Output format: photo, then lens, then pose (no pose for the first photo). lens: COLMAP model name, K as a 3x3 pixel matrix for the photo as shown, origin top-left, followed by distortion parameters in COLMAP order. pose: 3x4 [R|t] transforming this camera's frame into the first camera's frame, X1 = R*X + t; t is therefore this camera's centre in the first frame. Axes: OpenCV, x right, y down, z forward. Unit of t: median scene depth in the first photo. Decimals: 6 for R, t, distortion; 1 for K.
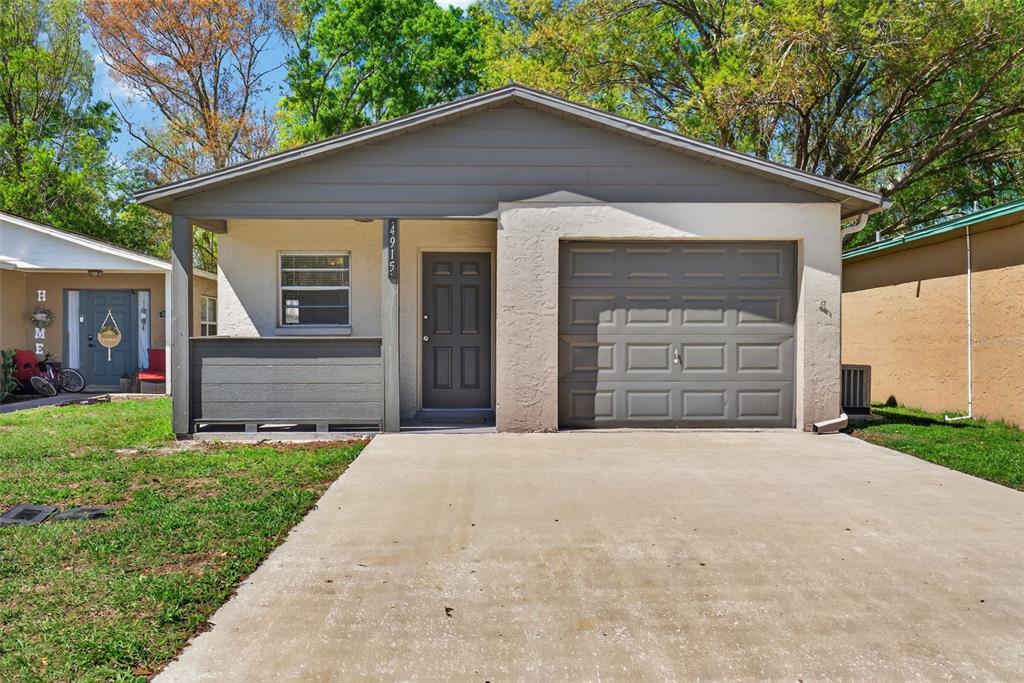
lens RADIAL K [[880.6, 0, 514.0], [0, 880.6, 339.5], [0, 0, 1]] dist [-0.003360, 0.011365]
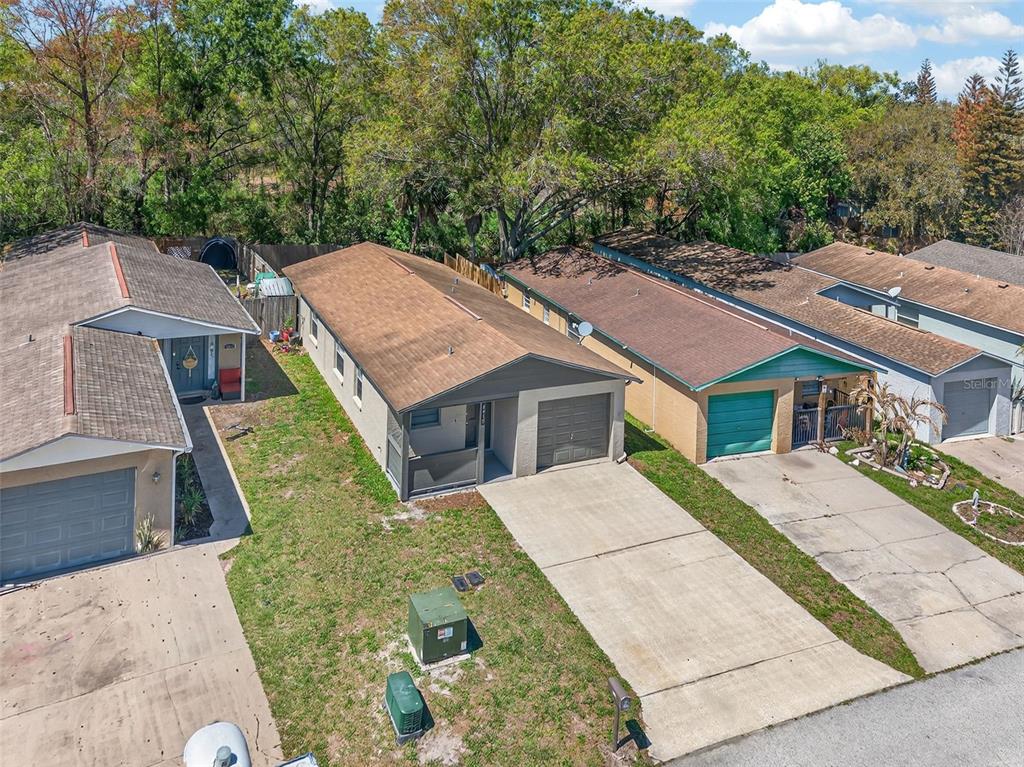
lens RADIAL K [[749.4, 0, 504.4], [0, 749.4, 110.1], [0, 0, 1]] dist [0.033164, -0.011583]
pose [[0.906714, 0.056736, 0.417913, -1.033091], [-0.064412, 0.997914, 0.004271, -0.981736], [-0.416799, -0.030791, 0.908477, -0.990716]]
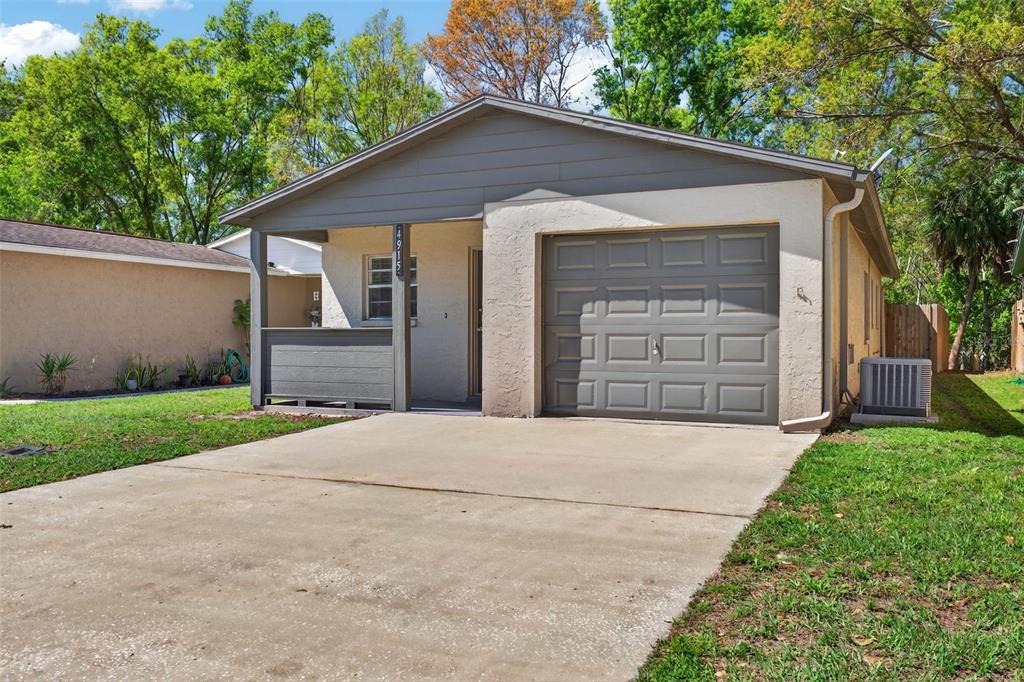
lens RADIAL K [[864.6, 0, 516.0], [0, 864.6, 328.9], [0, 0, 1]] dist [-0.000845, 0.000130]
pose [[0.895891, -0.001080, -0.444273, 0.474129], [-0.000760, 0.999992, -0.003964, 0.002692], [0.444274, 0.003889, 0.895882, 0.063875]]
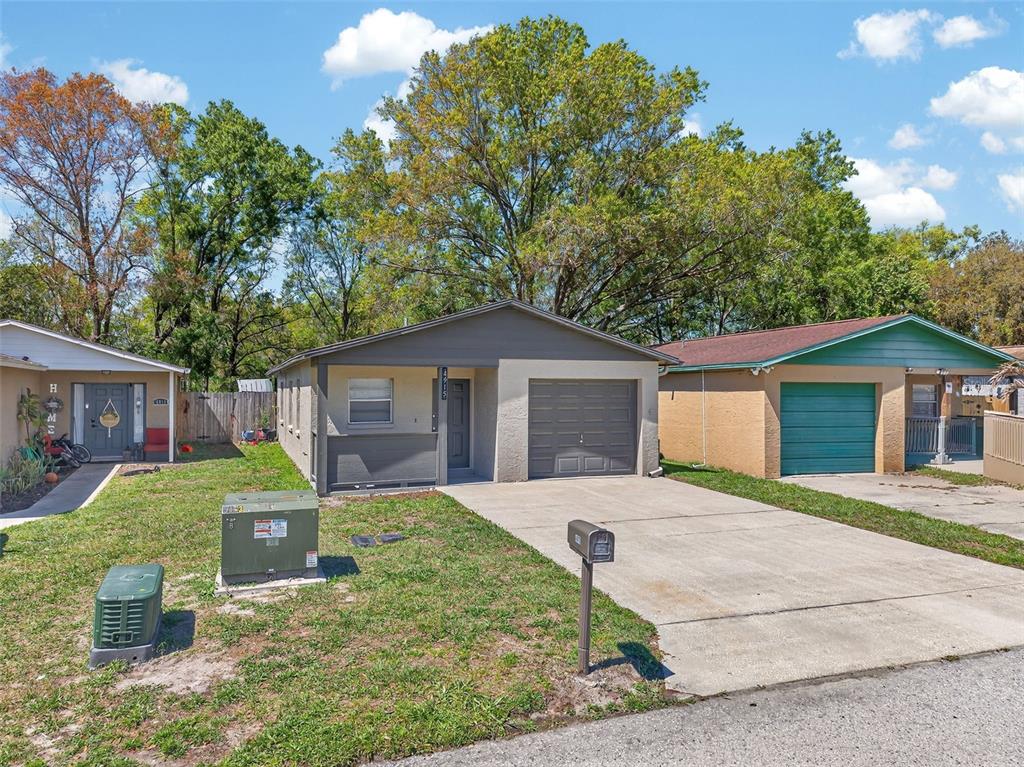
lens RADIAL K [[693.1, 0, 514.9], [0, 693.1, 382.3], [0, 0, 1]] dist [0.094971, -0.103723]
pose [[0.940553, 0.005491, 0.339602, -0.466549], [-0.001534, 0.999928, -0.011920, -0.086460], [-0.339643, 0.010690, 0.940494, -0.373672]]
